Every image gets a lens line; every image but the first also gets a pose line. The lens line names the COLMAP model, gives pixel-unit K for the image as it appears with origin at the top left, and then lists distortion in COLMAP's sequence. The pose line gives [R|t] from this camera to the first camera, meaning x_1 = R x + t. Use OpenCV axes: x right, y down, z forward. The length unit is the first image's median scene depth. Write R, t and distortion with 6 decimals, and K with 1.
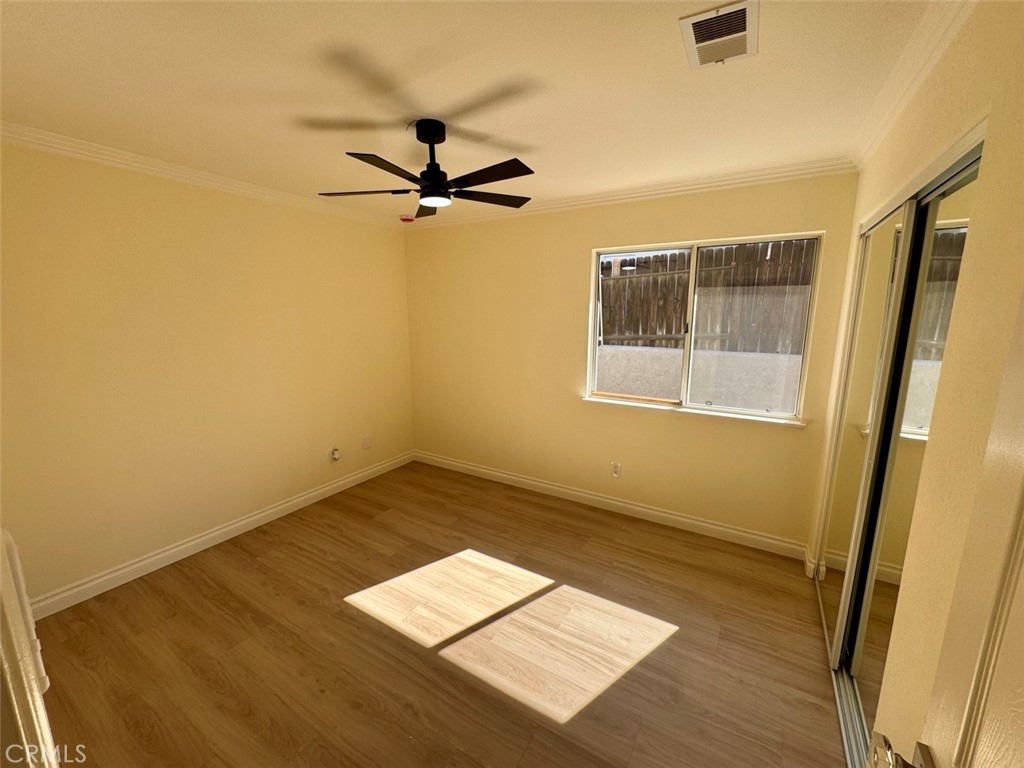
lens RADIAL K [[410.1, 0, 513.4], [0, 410.1, 384.2], [0, 0, 1]] dist [-0.006796, 0.000055]
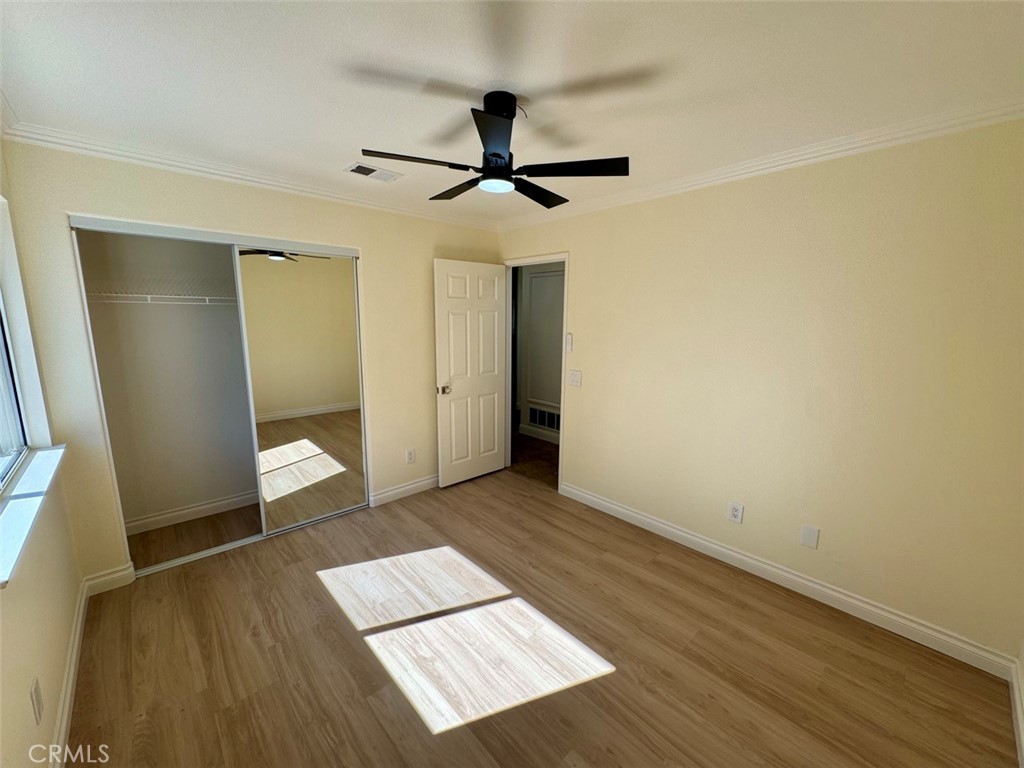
lens RADIAL K [[410.1, 0, 512.7], [0, 410.1, 383.9], [0, 0, 1]] dist [-0.006796, 0.000055]
pose [[-0.960620, -0.058714, 0.271592, -0.421527], [0.037289, 0.941339, 0.335395, -0.292094], [-0.275353, 0.332314, -0.902080, 1.662414]]
